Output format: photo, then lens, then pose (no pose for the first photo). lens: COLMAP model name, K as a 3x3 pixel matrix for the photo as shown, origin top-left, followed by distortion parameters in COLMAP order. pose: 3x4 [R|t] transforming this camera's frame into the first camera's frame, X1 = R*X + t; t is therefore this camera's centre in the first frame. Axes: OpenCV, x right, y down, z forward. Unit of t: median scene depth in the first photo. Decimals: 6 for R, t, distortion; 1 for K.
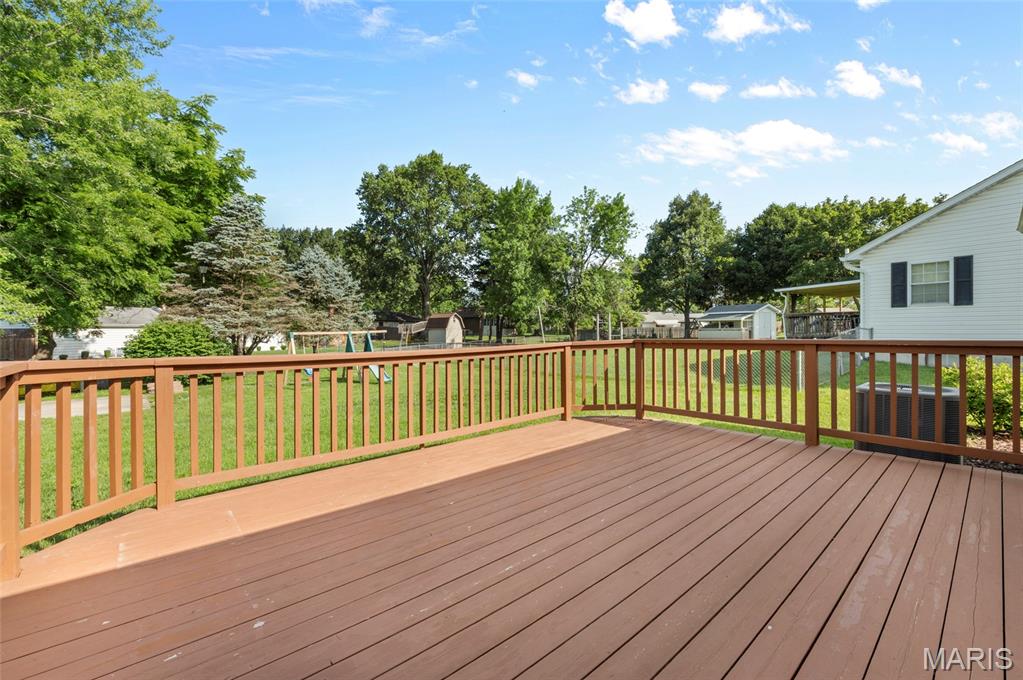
lens RADIAL K [[430.6, 0, 511.3], [0, 430.6, 328.6], [0, 0, 1]] dist [-0.000293, -0.000032]
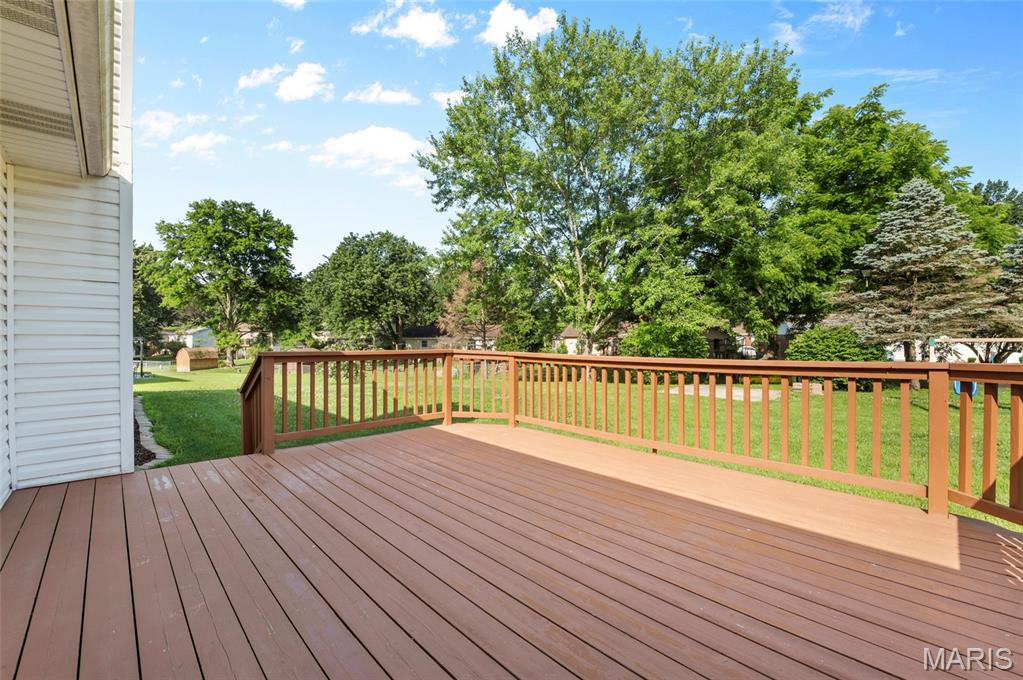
lens RADIAL K [[425.2, 0, 511.5], [0, 425.2, 340.0], [0, 0, 1]] dist [-0.000524, -0.000030]
pose [[0.037128, 0.008863, -0.999271, 0.230213], [0.006968, 0.999934, 0.009128, -0.001232], [0.999286, -0.007302, 0.037064, 0.181280]]
